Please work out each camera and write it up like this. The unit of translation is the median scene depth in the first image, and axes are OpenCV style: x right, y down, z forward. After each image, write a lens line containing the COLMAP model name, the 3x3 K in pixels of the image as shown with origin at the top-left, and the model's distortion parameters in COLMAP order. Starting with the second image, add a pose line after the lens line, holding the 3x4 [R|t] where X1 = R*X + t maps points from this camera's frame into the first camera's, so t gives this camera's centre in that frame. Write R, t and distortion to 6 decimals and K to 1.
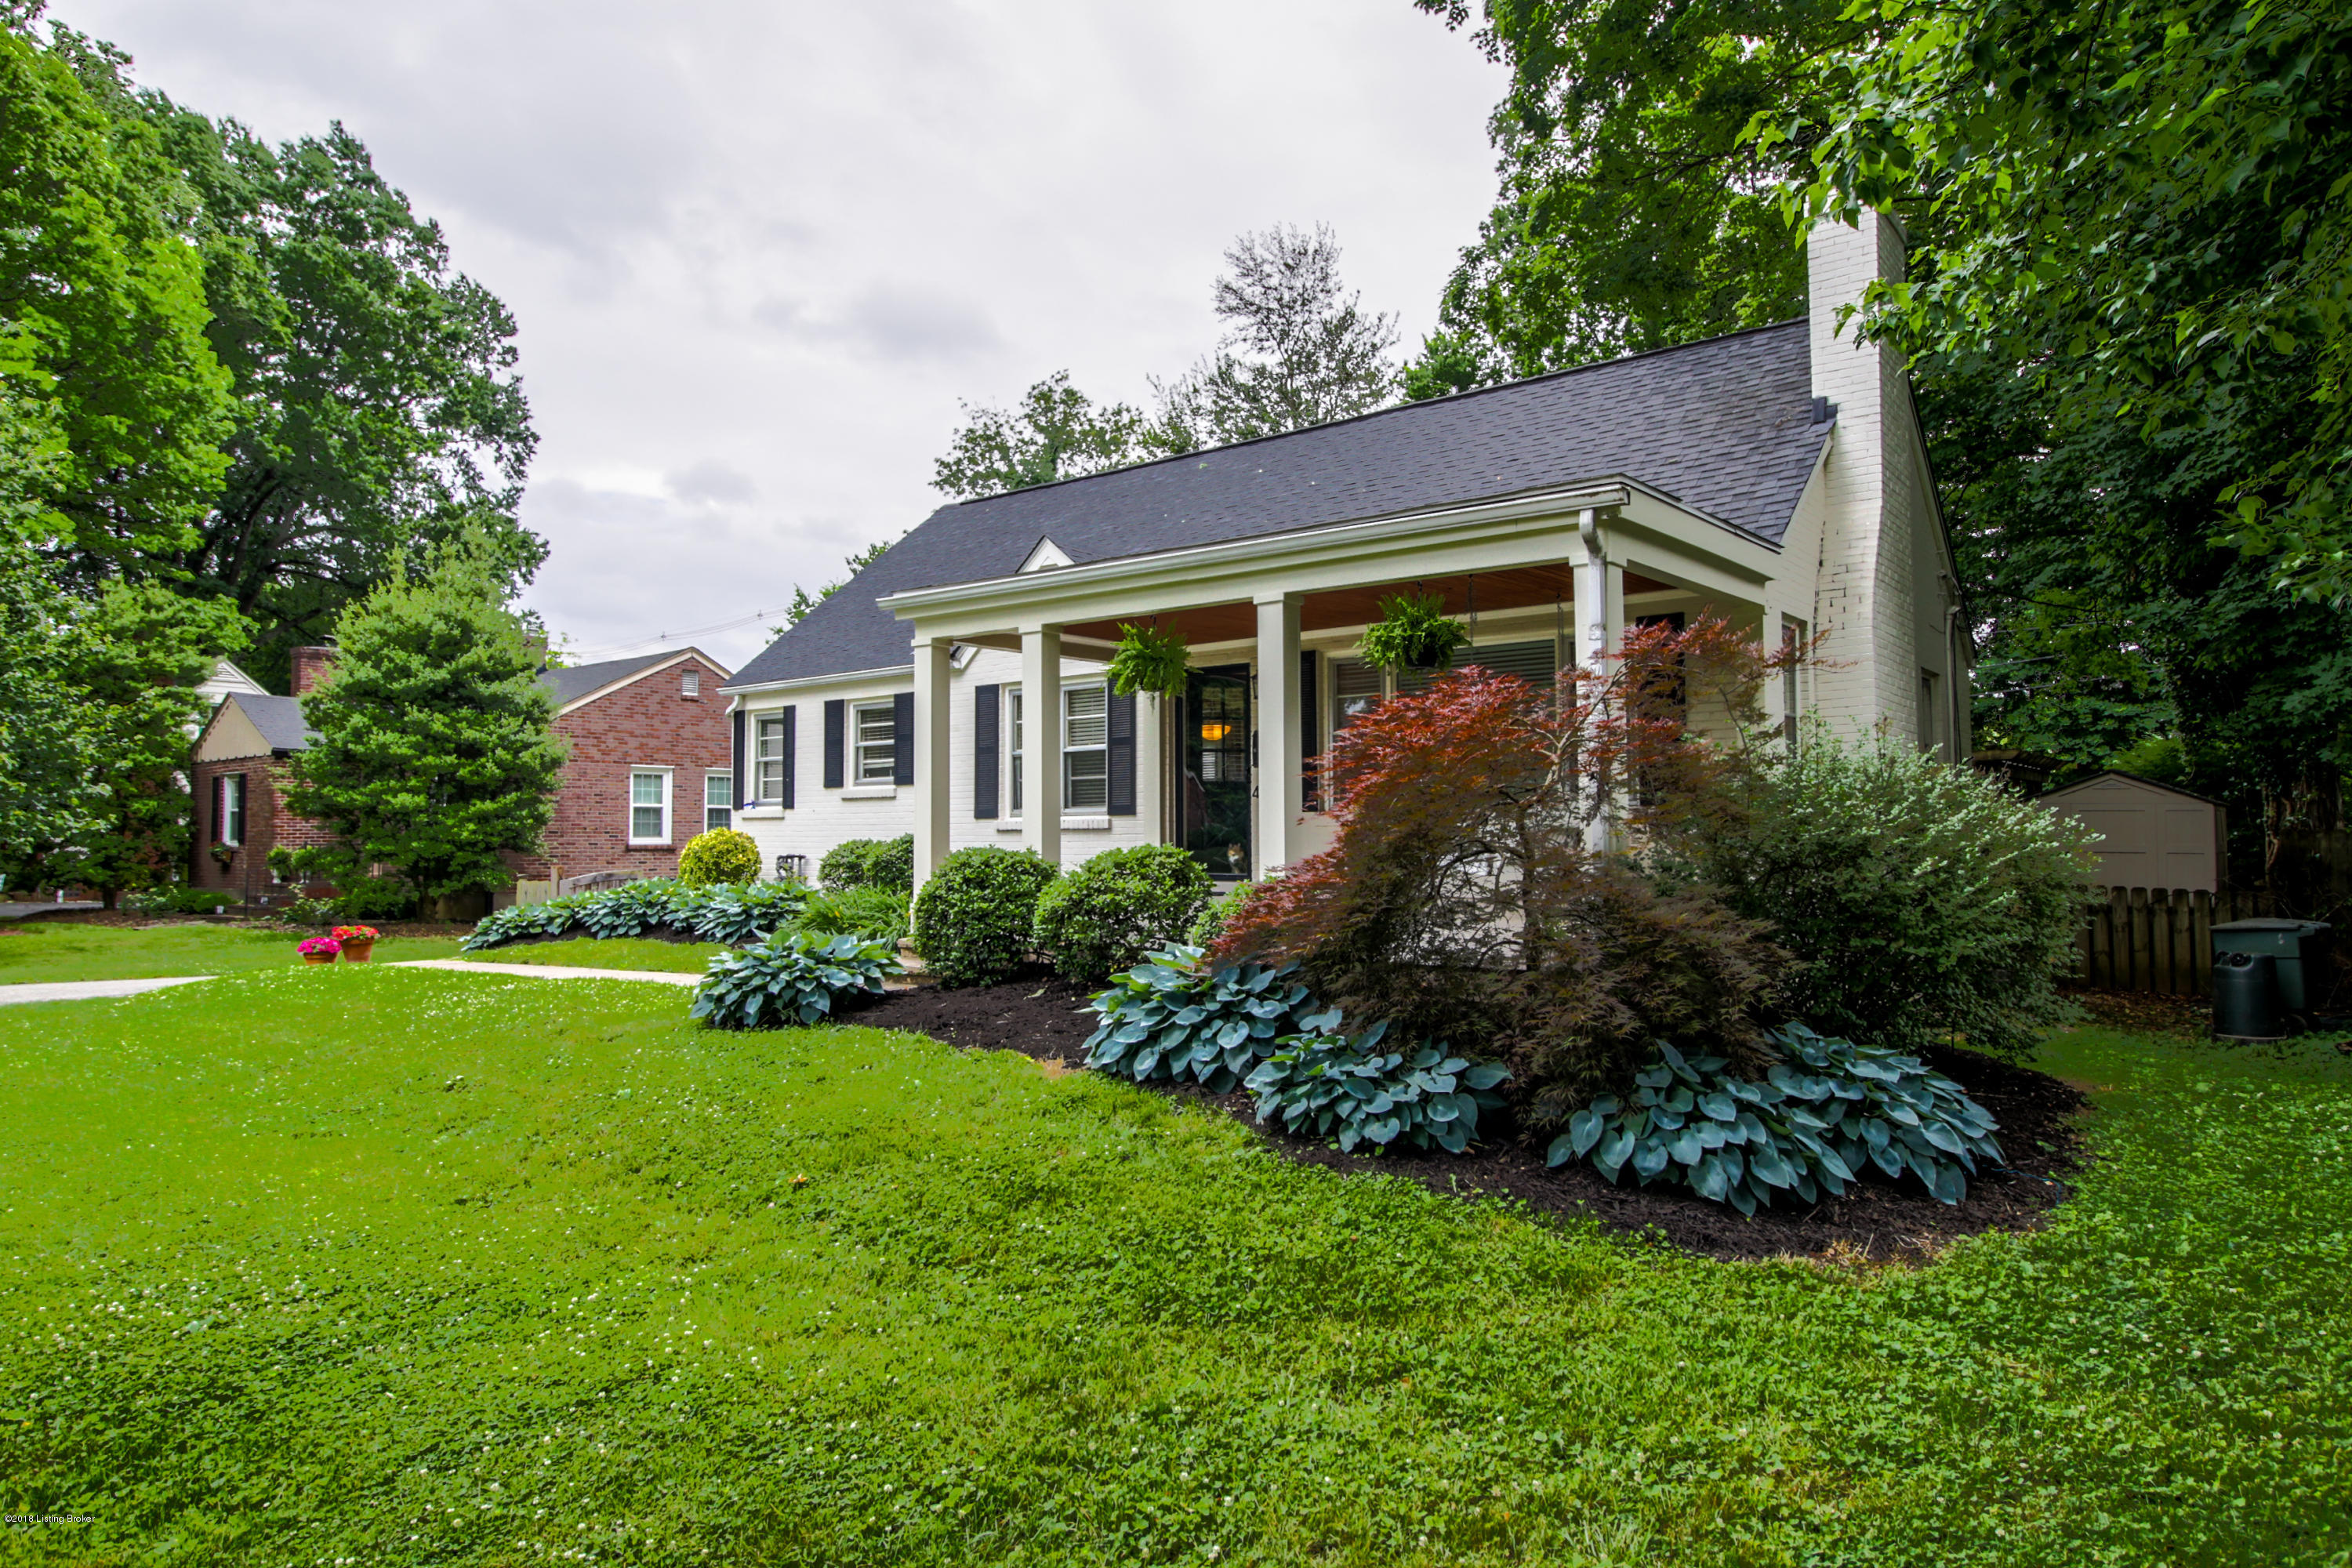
lens RADIAL K [[1407.2, 0, 1176.0], [0, 1407.2, 784.0], [0, 0, 1]] dist [-0.022671, -0.000003]
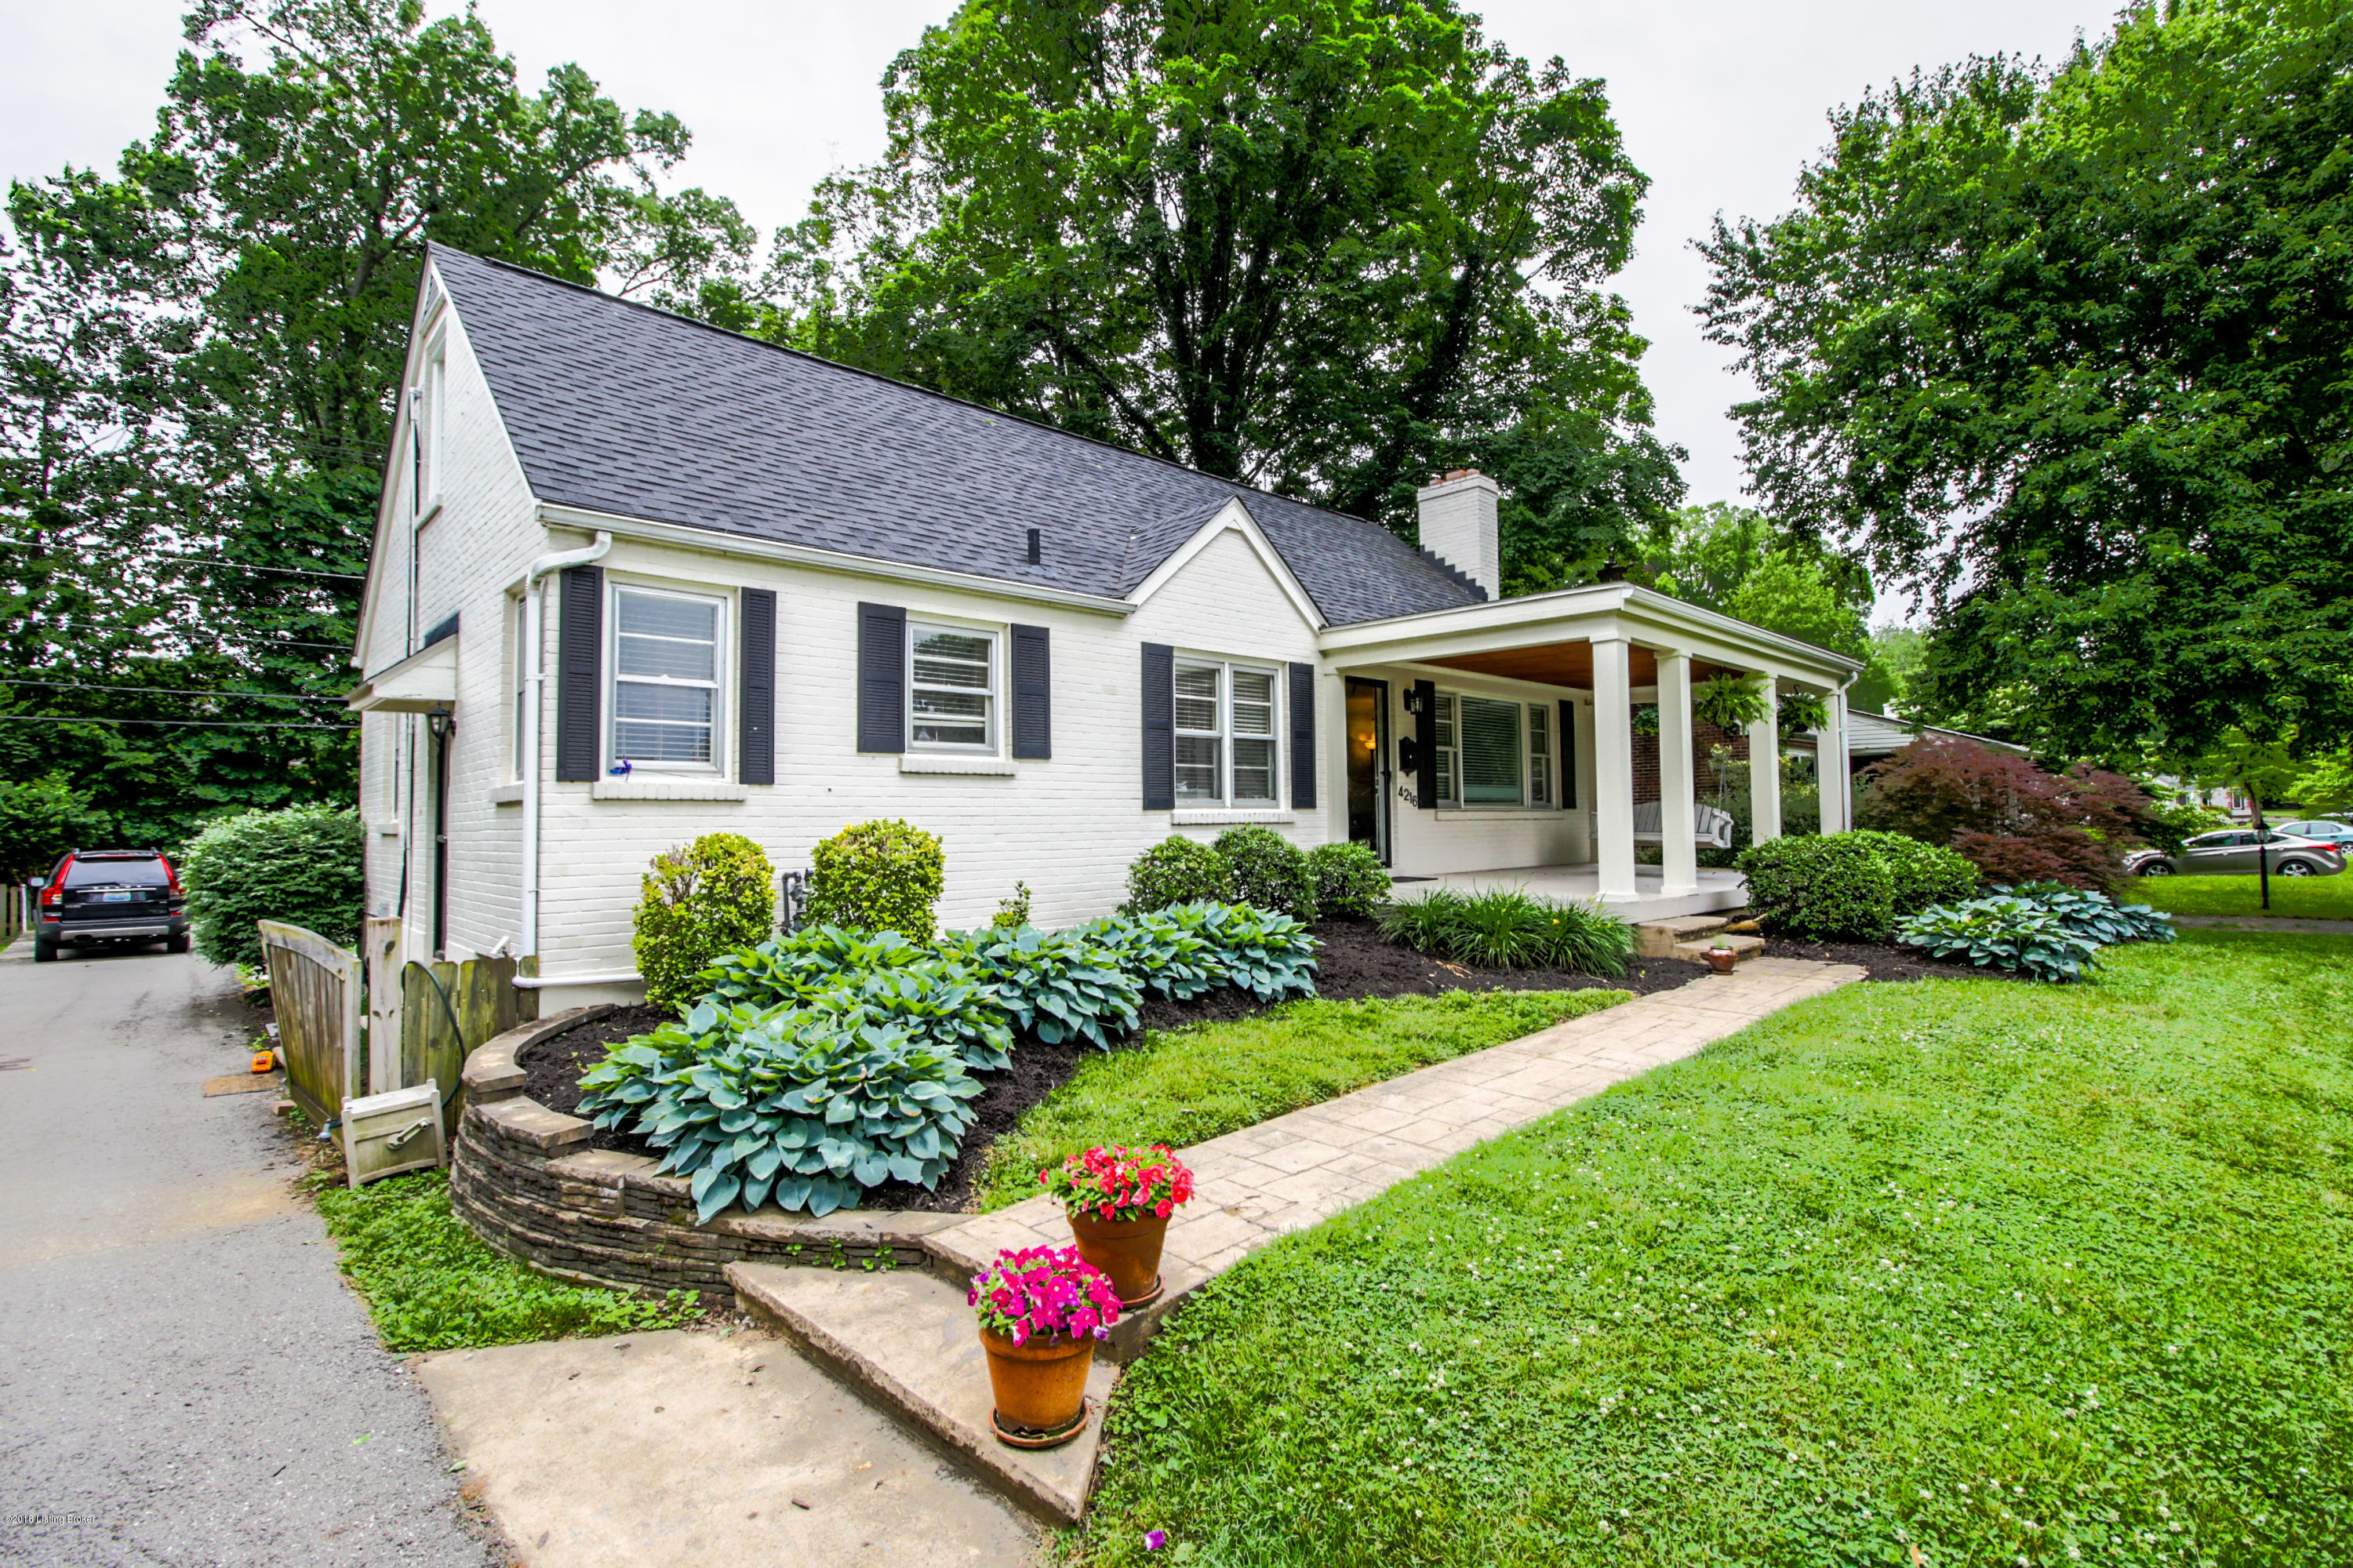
lens RADIAL K [[1098.8, 0, 1130.0], [0, 1098.8, 774.3], [0, 0, 1]] dist [-0.001276, 0.000012]
pose [[0.162390, 0.045300, 0.985686, -0.678908], [-0.031568, 0.998673, -0.040696, 0.027187], [-0.986221, -0.024508, 0.163605, 0.821606]]
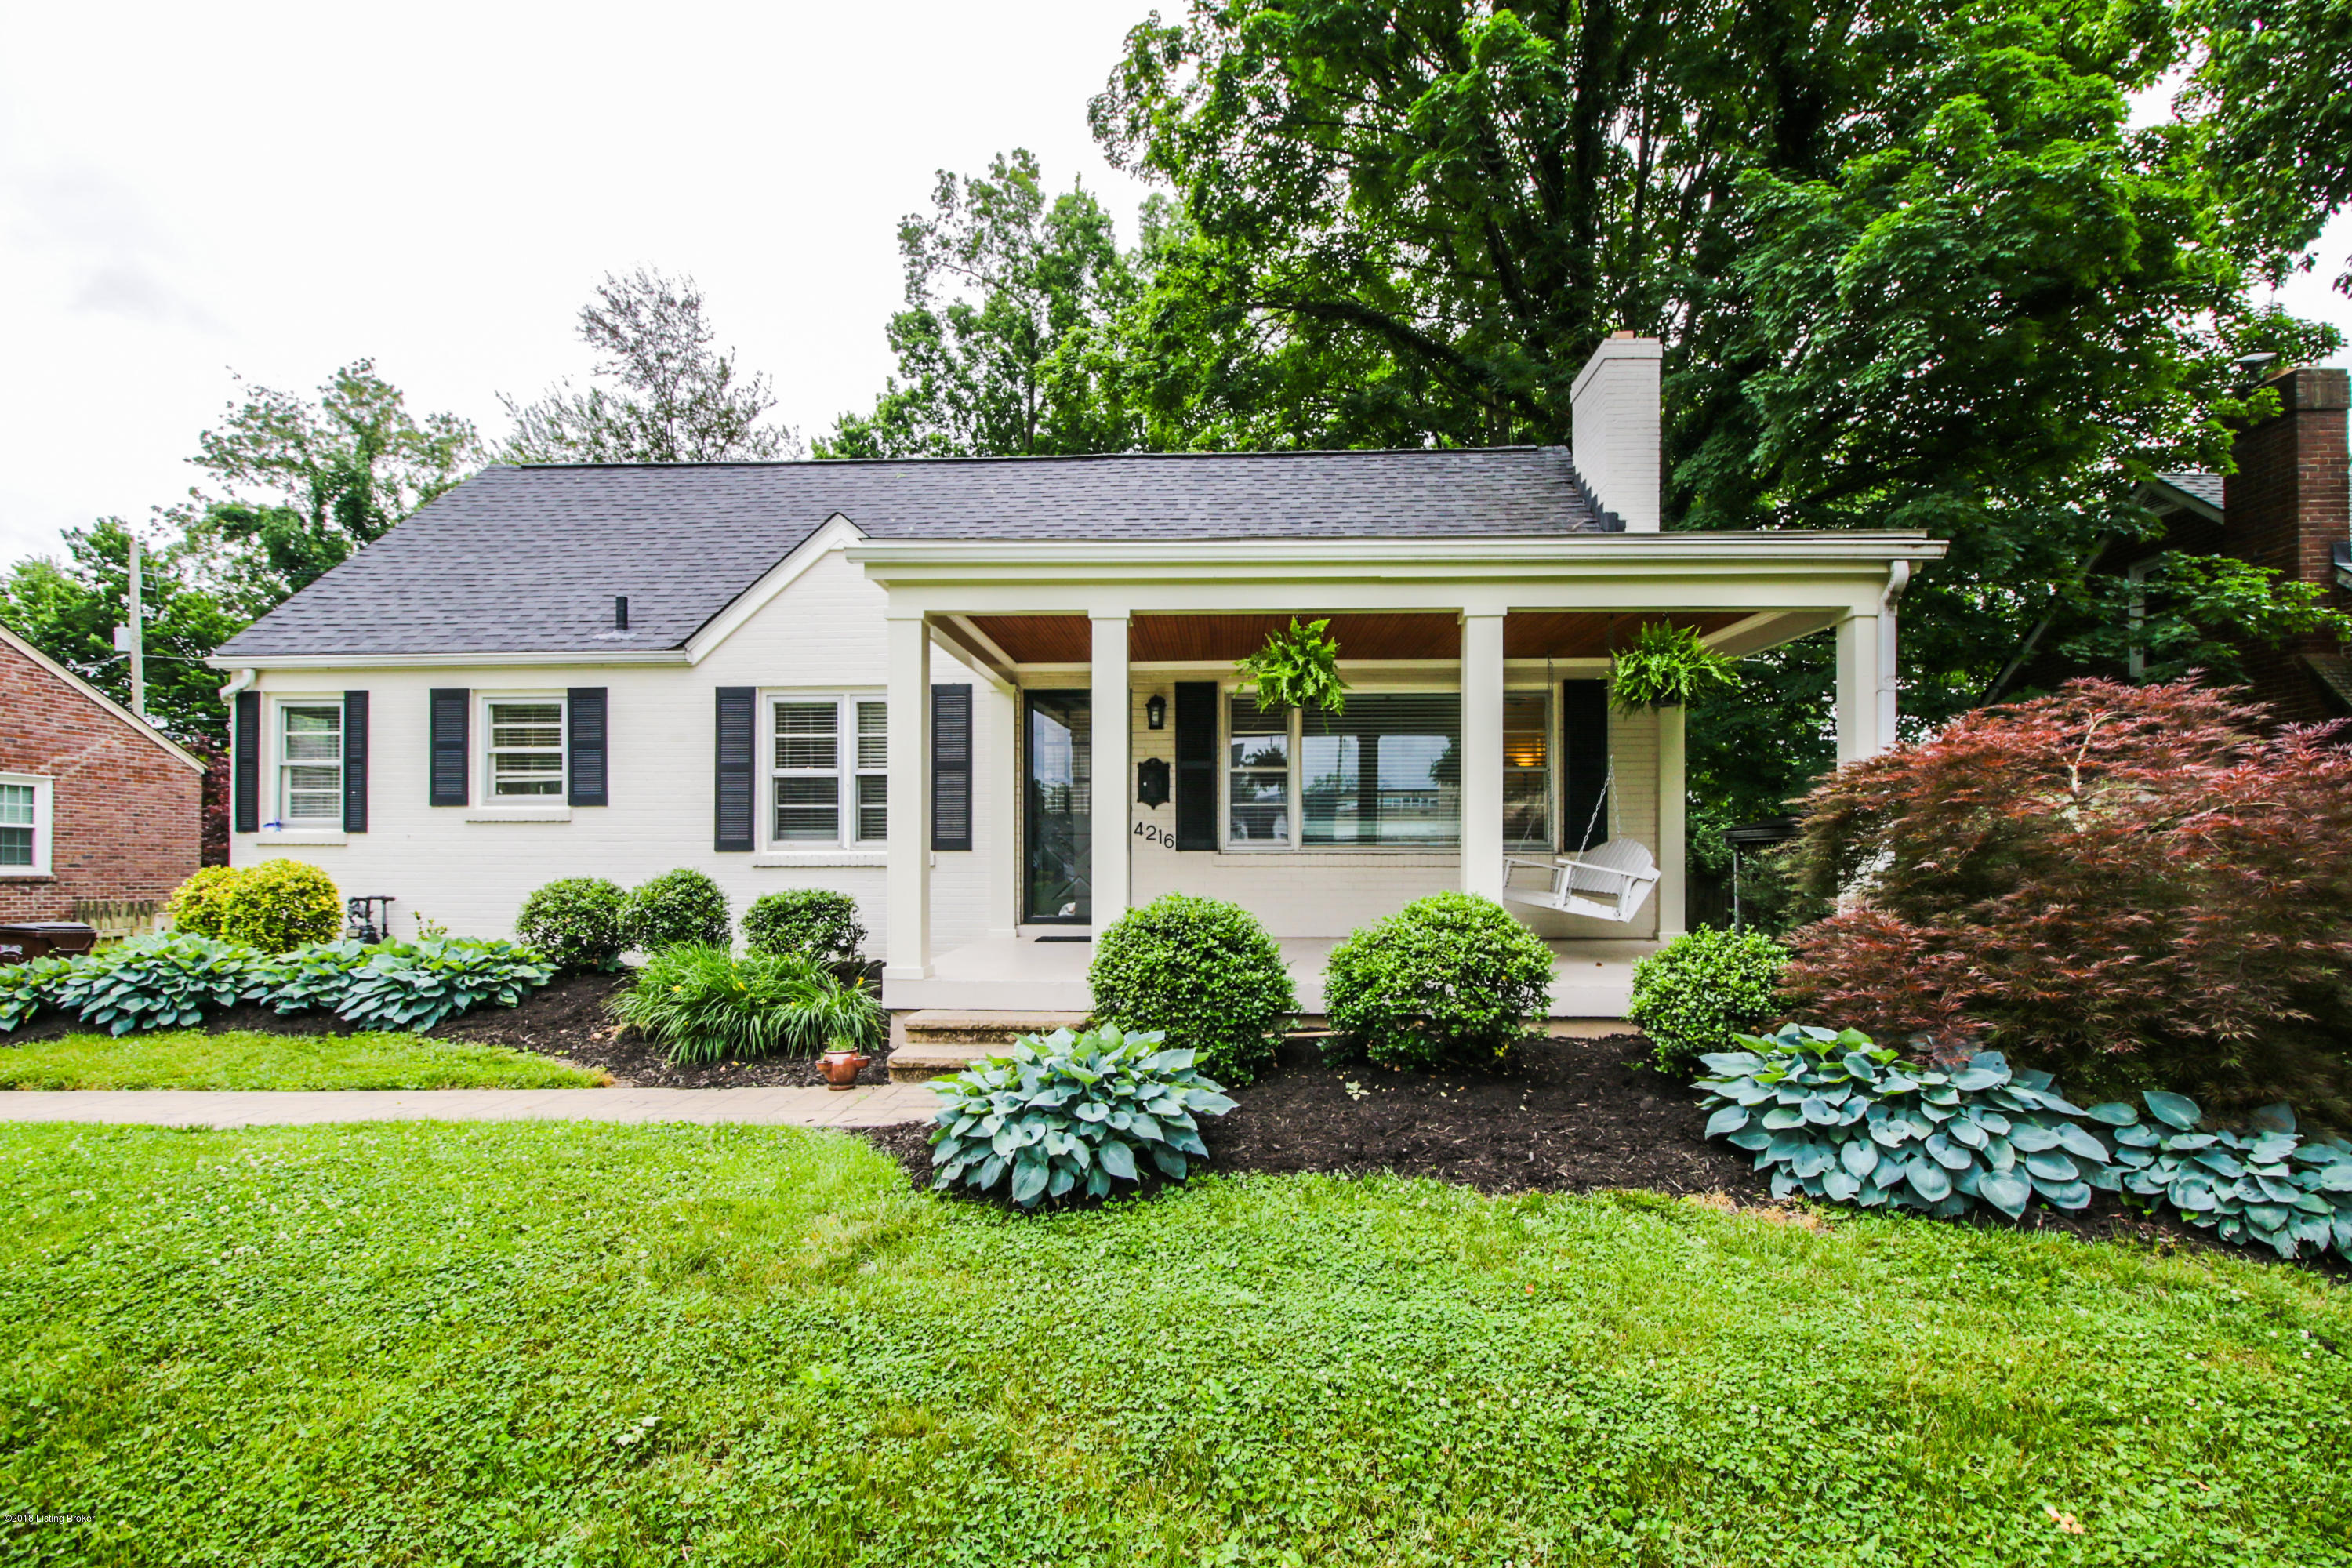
lens RADIAL K [[1162.1, 0, 1170.9], [0, 1162.1, 853.4], [0, 0, 1]] dist [-0.020418, -0.000509]
pose [[0.822386, 0.016313, 0.568696, -0.275479], [-0.029031, 0.999490, 0.013312, 0.008429], [-0.568189, -0.027457, 0.822440, 0.279454]]
